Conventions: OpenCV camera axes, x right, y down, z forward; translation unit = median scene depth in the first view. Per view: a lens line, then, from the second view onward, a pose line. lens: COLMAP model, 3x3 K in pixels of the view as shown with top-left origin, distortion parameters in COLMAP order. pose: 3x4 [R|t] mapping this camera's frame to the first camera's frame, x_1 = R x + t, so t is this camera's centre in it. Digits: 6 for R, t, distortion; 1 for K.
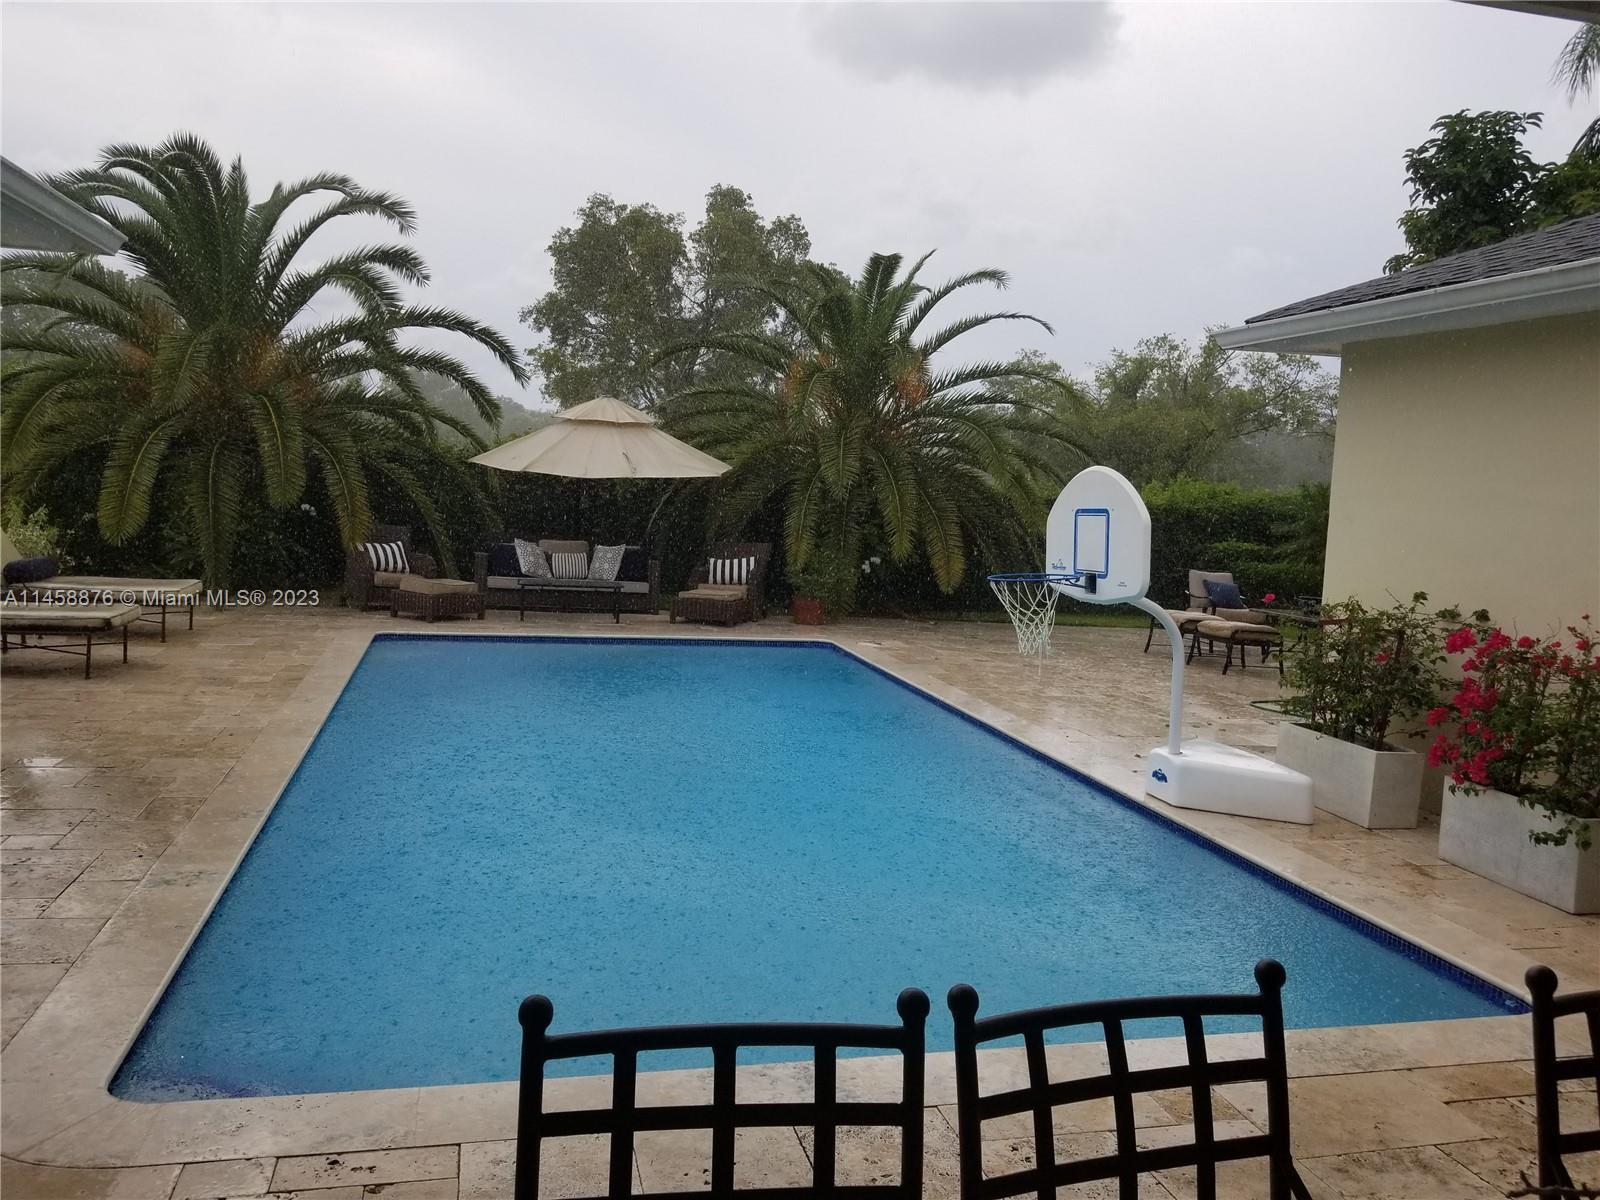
lens RADIAL K [[1251.1, 0, 800.0], [0, 1251.1, 600.0], [0, 0, 1]] dist [0.036817, -0.040739]
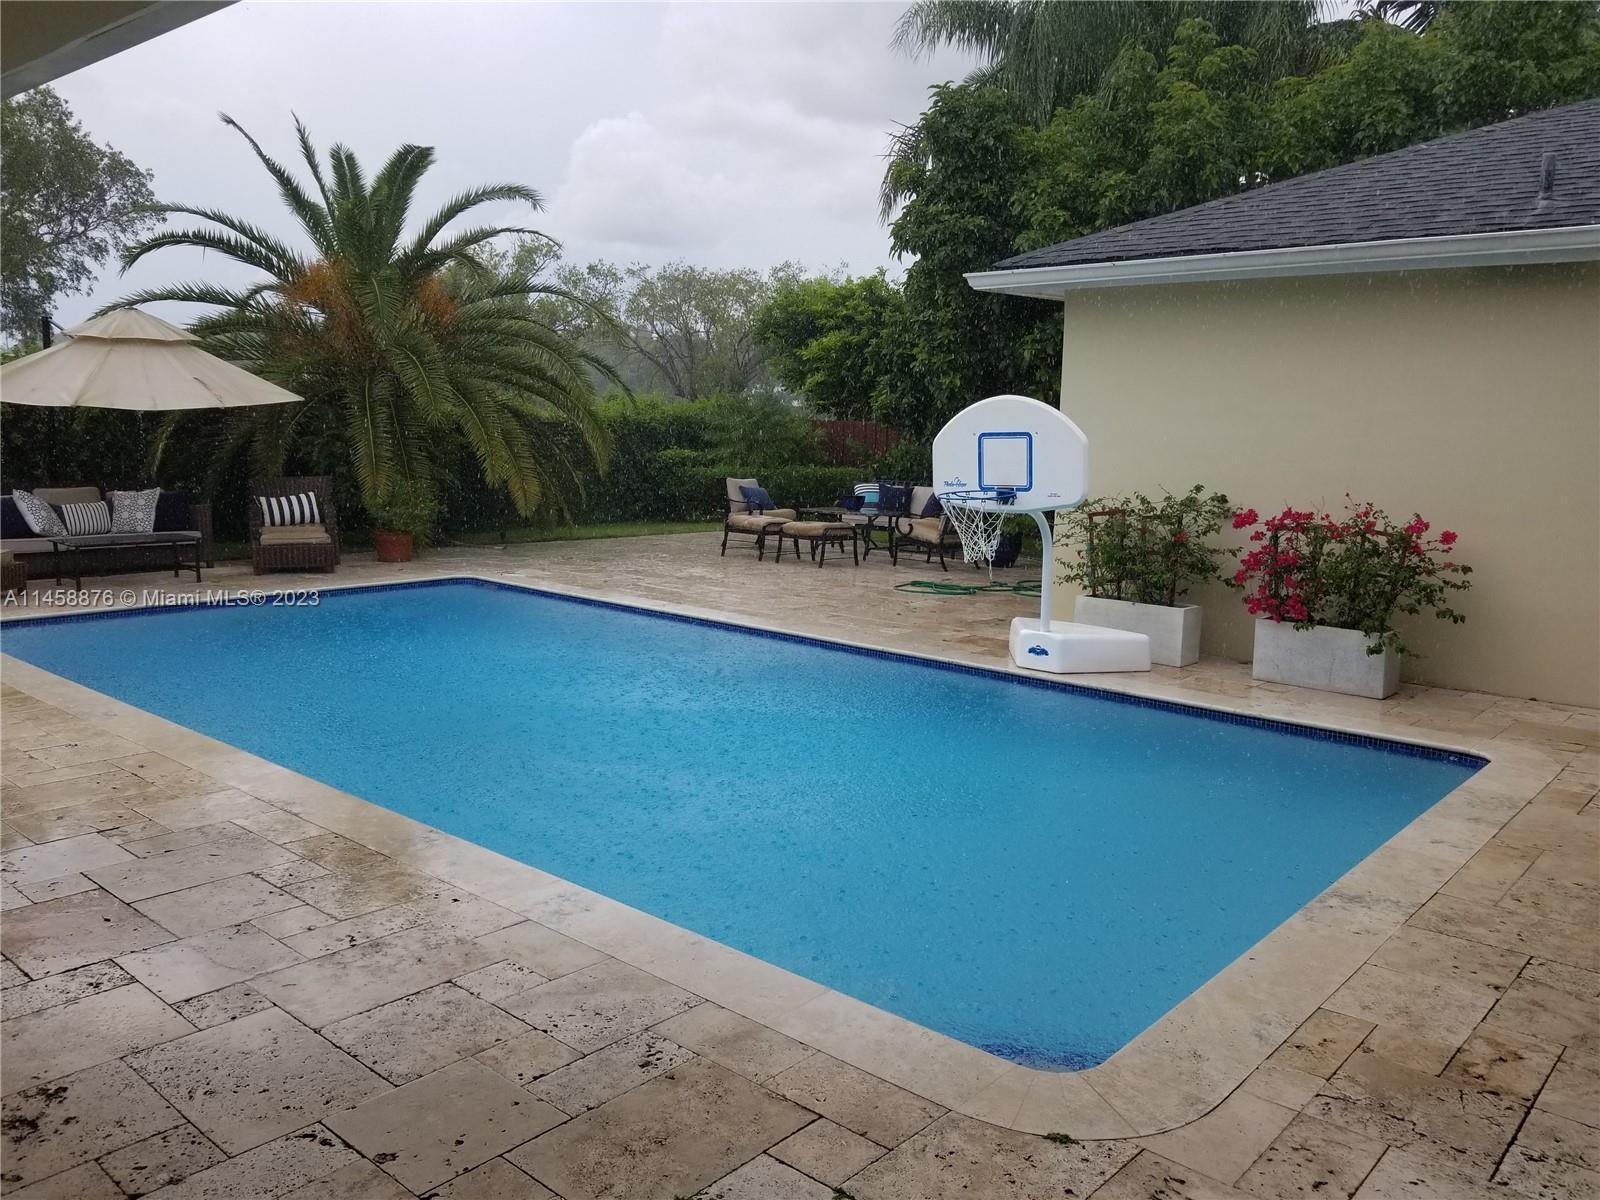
lens RADIAL K [[1251.1, 0, 800.0], [0, 1251.1, 600.0], [0, 0, 1]] dist [0.036817, -0.040739]
pose [[0.835664, -0.115373, 0.536986, -0.278010], [0.075039, 0.992504, 0.096465, -0.021682], [-0.544090, -0.040318, 0.838057, 0.057489]]
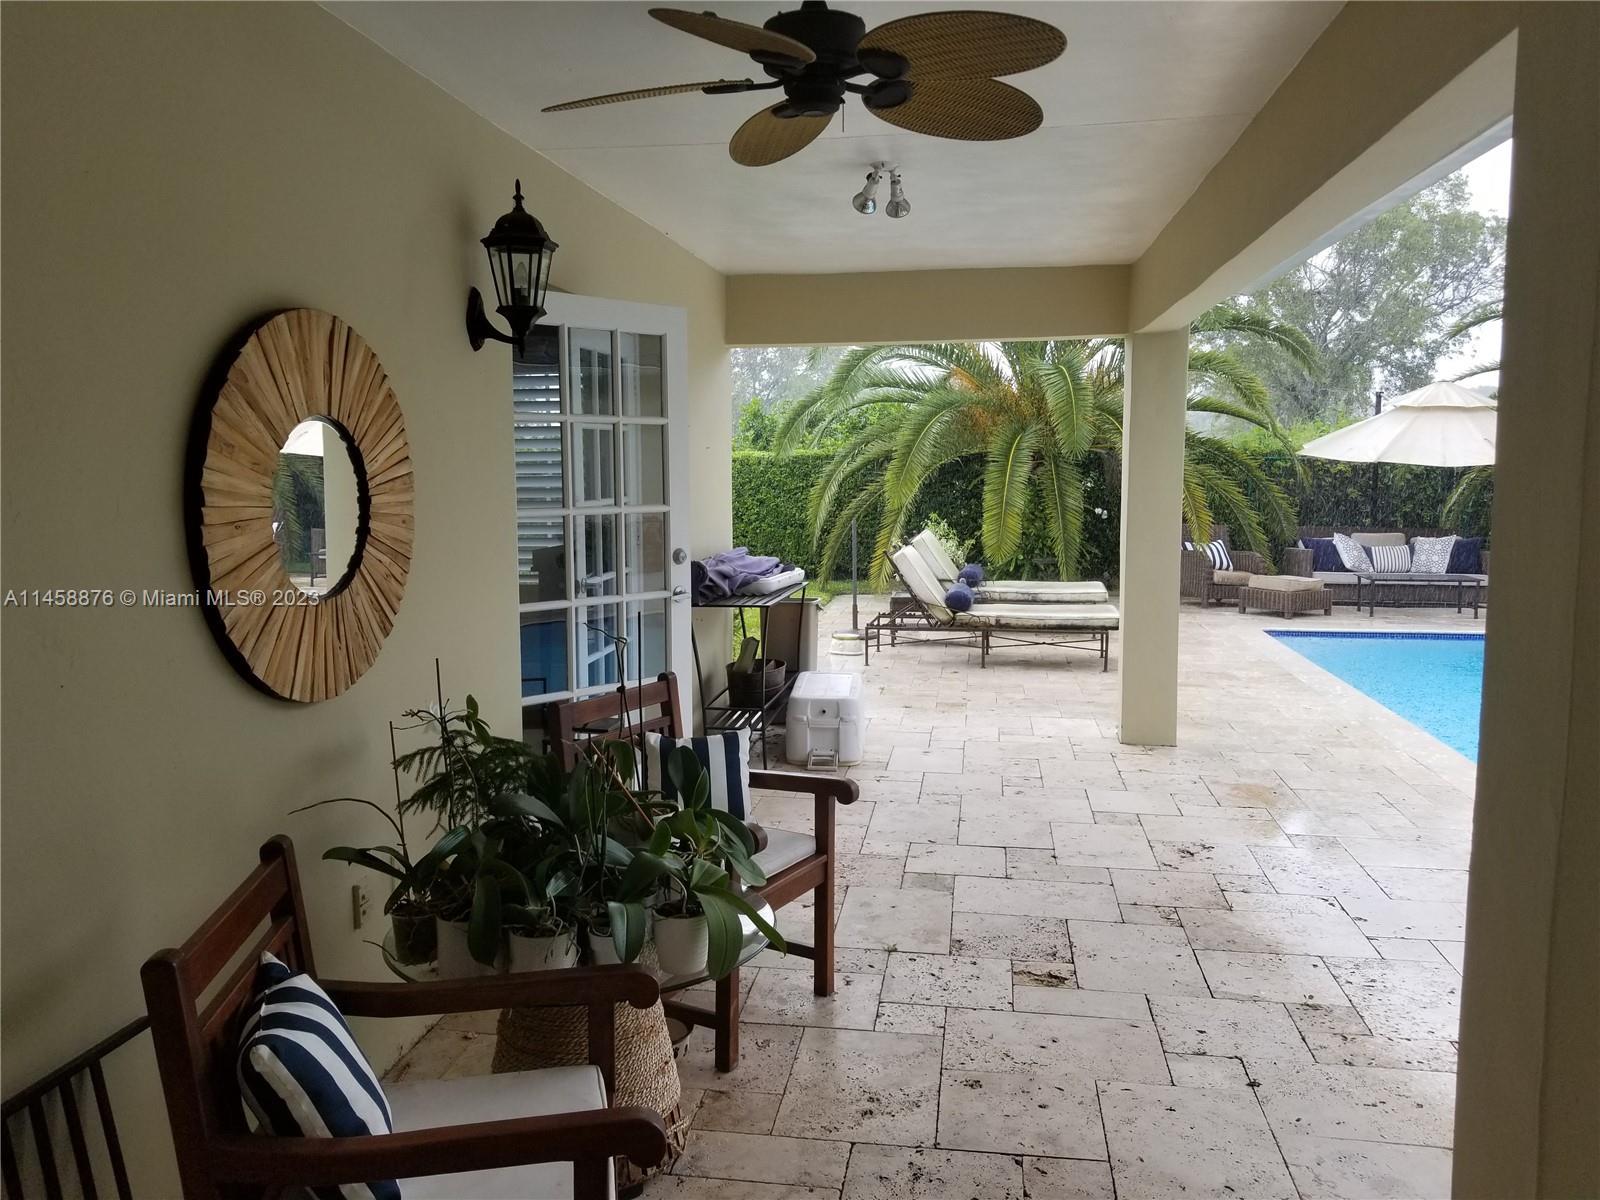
lens RADIAL K [[1251.1, 0, 800.0], [0, 1251.1, 600.0], [0, 0, 1]] dist [0.036817, -0.040739]
pose [[0.914456, -0.011431, -0.404523, -0.238315], [0.014090, 0.999894, 0.003597, -0.006426], [0.404439, -0.008989, 0.914521, -0.088797]]
